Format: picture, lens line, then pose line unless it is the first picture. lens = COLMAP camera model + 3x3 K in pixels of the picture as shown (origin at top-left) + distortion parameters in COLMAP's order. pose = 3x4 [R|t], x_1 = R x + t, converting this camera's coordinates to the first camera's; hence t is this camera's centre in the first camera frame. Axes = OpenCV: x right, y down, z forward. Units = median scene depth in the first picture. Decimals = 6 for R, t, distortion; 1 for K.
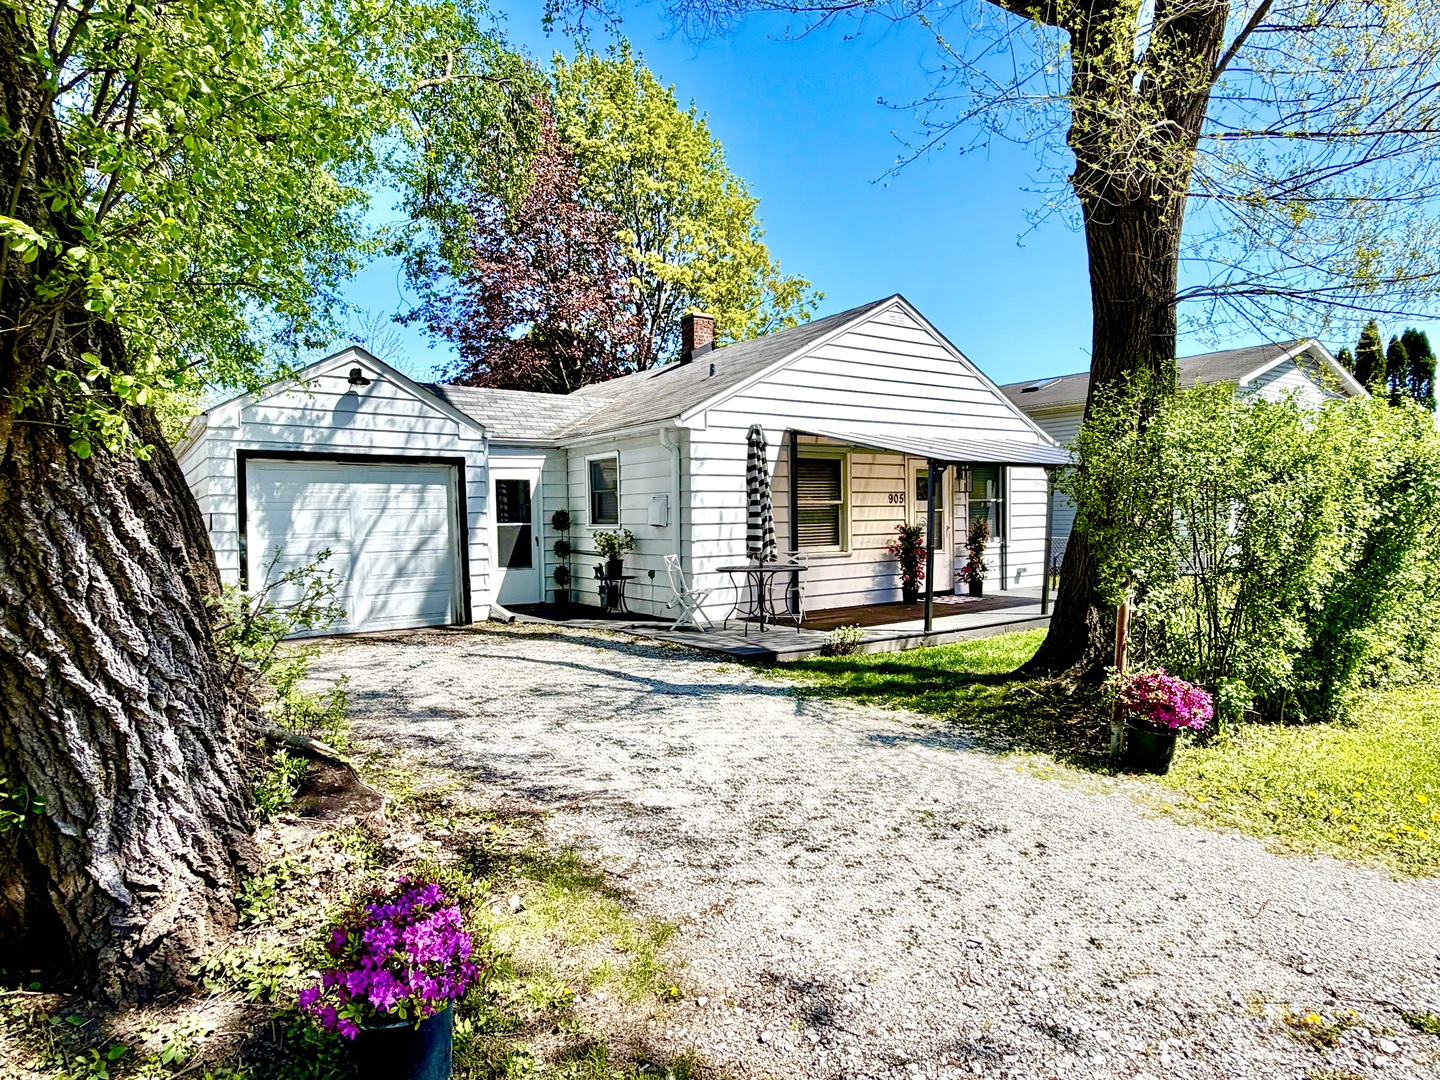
lens RADIAL K [[838.6, 0, 720.0], [0, 838.6, 540.0], [0, 0, 1]] dist [0.000075, -0.000008]
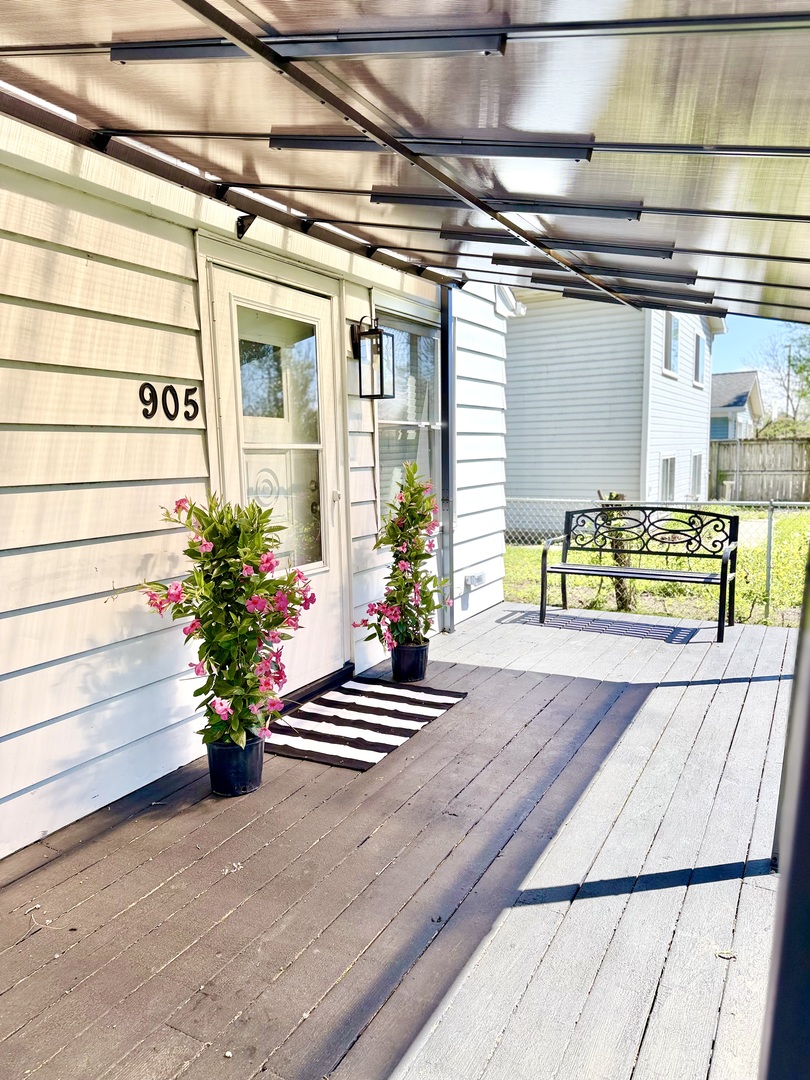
lens RADIAL K [[755.7, 0, 405.0], [0, 755.7, 540.0], [0, 0, 1]] dist [0.057216, -0.001406]
pose [[0.897996, -0.053053, 0.436794, 0.159573], [0.016599, 0.996082, 0.086858, -0.023955], [-0.439691, -0.070748, 0.895358, 0.704853]]
